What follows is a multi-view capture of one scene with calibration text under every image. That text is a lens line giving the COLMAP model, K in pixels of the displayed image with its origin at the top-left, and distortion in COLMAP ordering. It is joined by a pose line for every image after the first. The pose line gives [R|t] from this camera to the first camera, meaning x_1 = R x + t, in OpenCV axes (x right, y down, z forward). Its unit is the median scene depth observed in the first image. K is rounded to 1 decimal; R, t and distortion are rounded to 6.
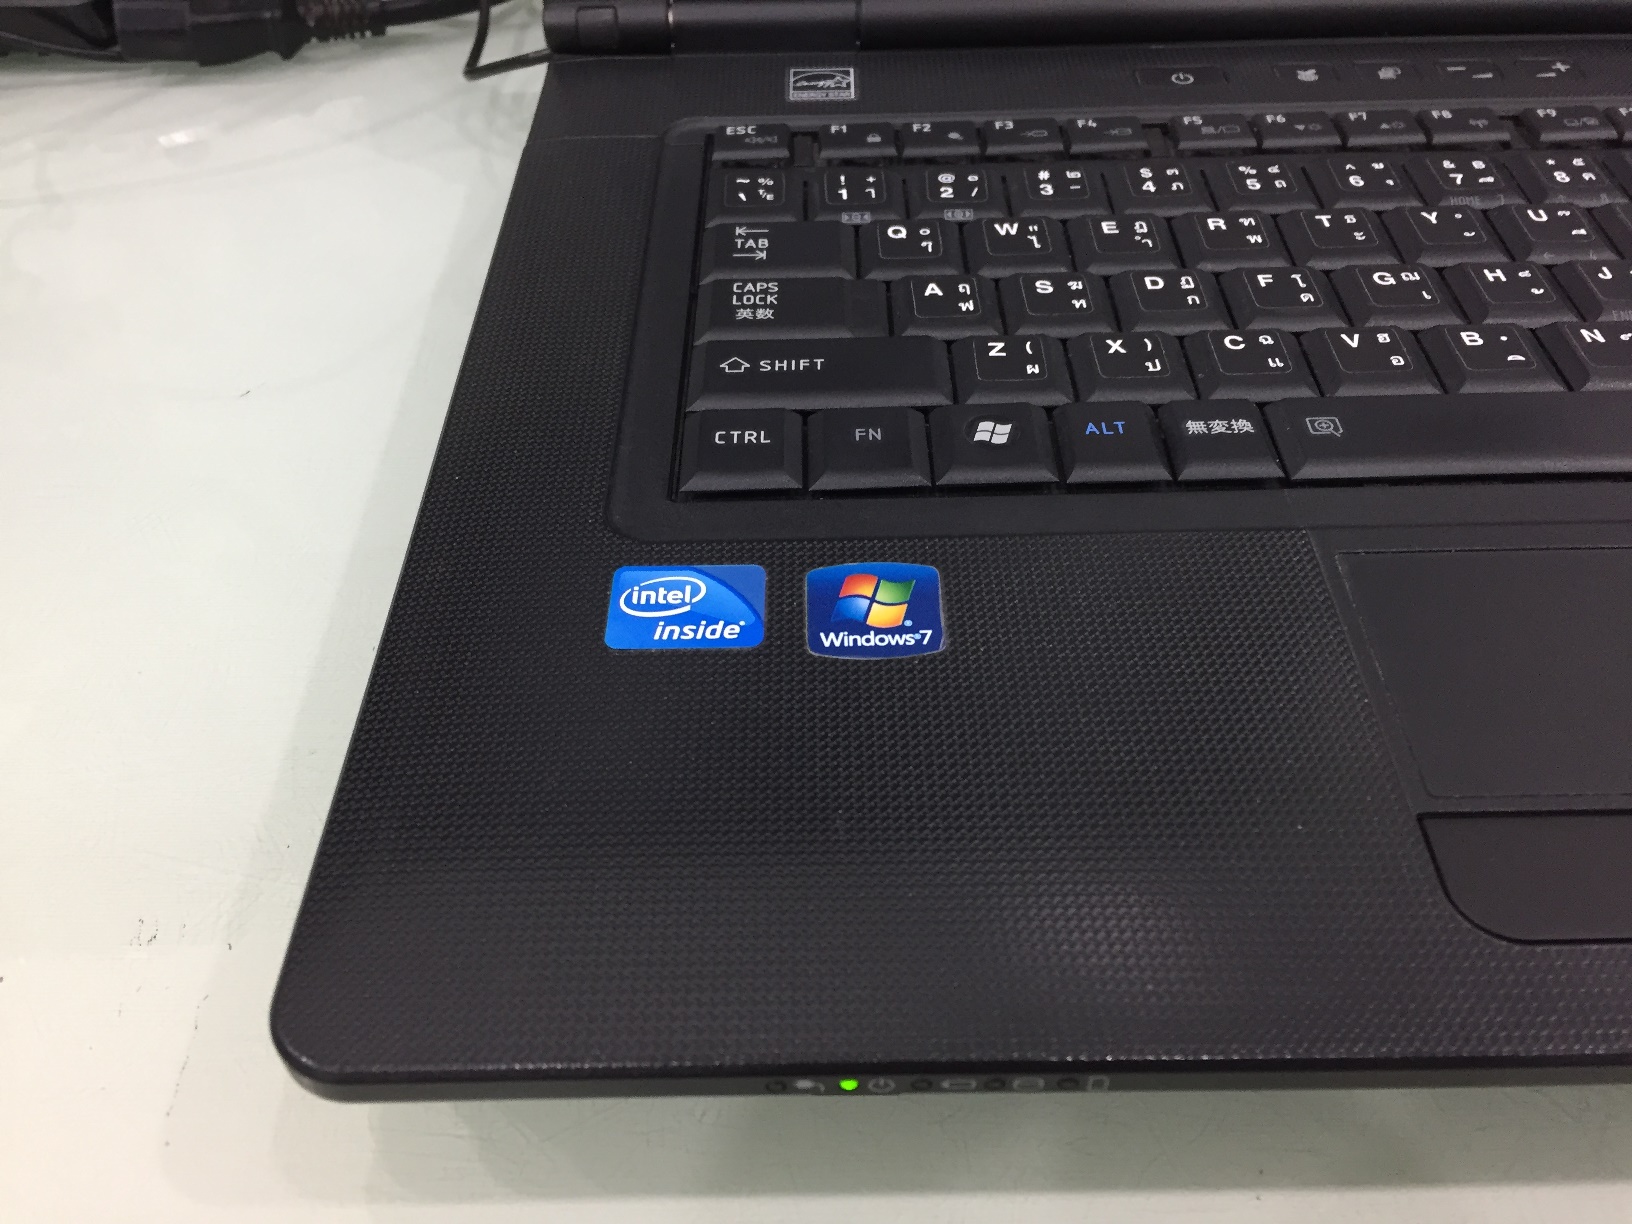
lens RADIAL K [[1386.5, 0, 815.9], [0, 1386.5, 496.8], [0, 0, 1]] dist [0.004192, -0.013527]
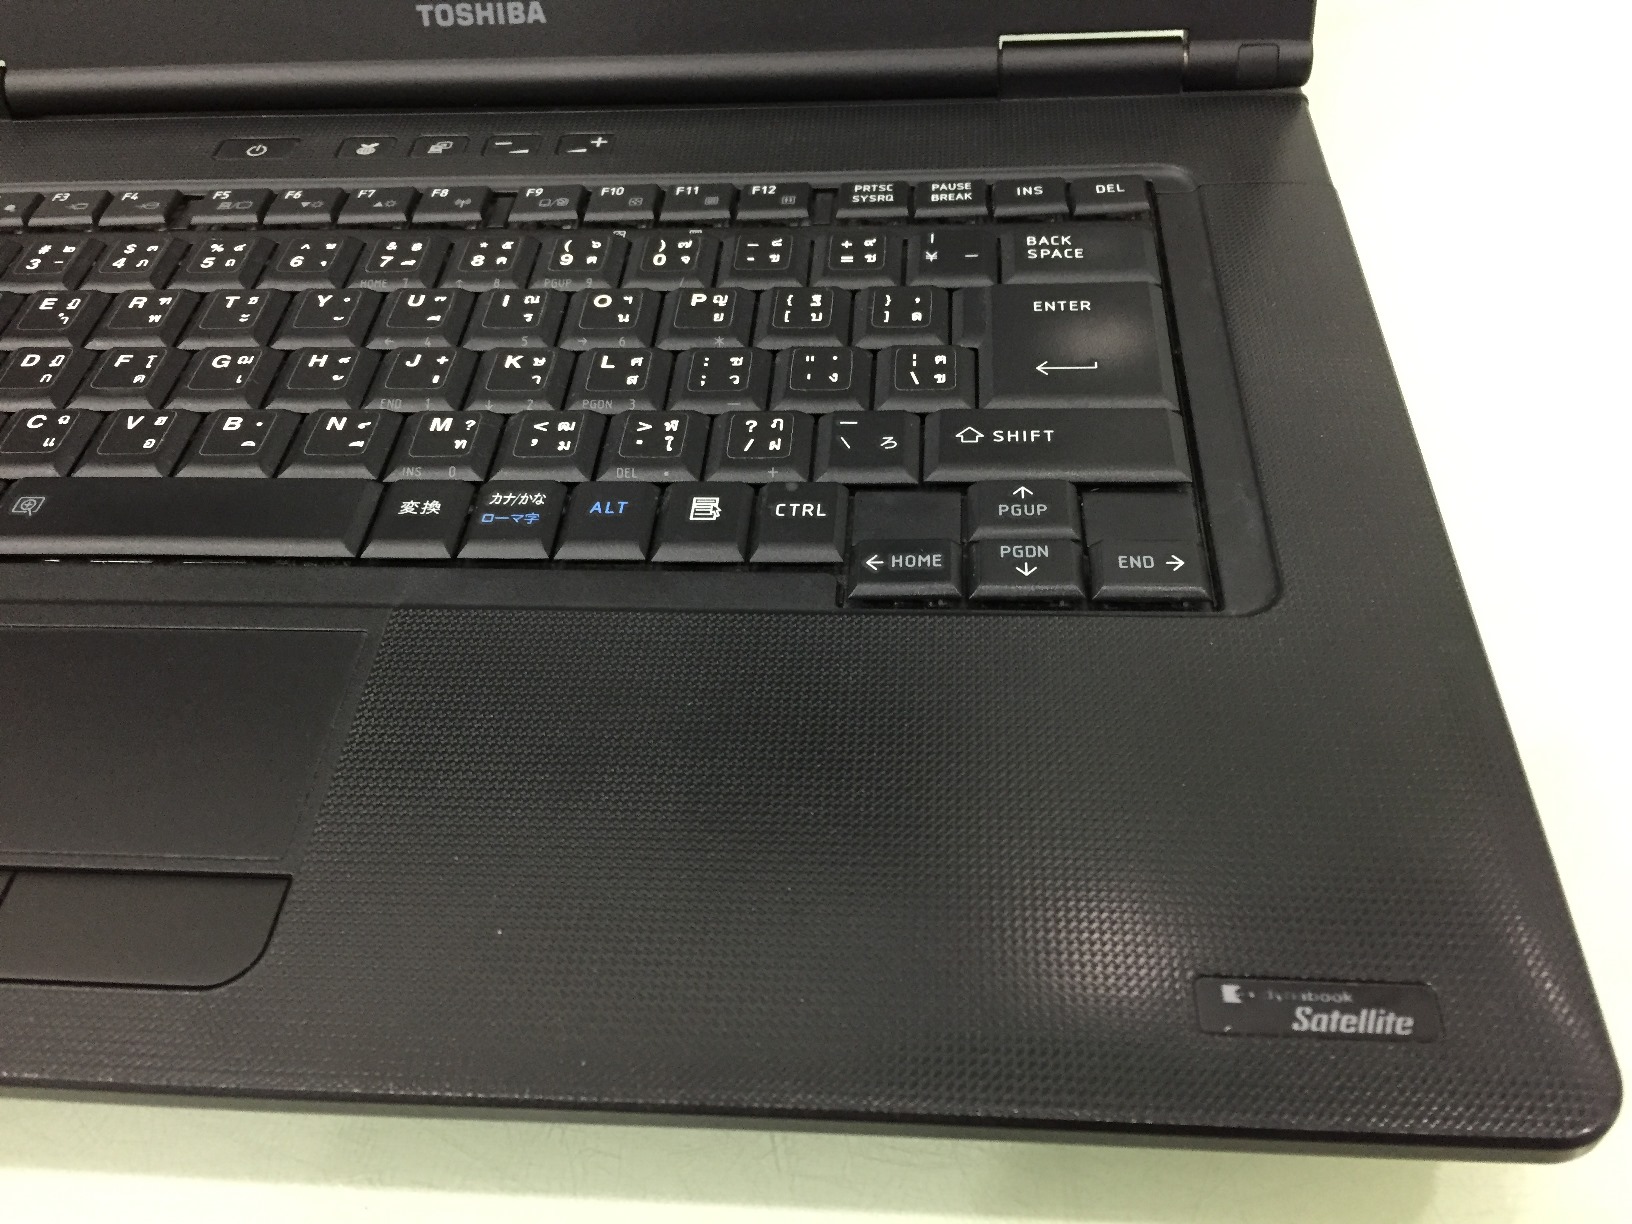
lens RADIAL K [[1371.6, 0, 816.3], [0, 1371.6, 749.5], [0, 0, 1]] dist [0.033687, -0.016122]
pose [[0.995903, 0.040787, -0.080705, 0.622836], [-0.029993, 0.990968, 0.130703, -0.013076], [0.085307, -0.127747, 0.988131, -0.006204]]
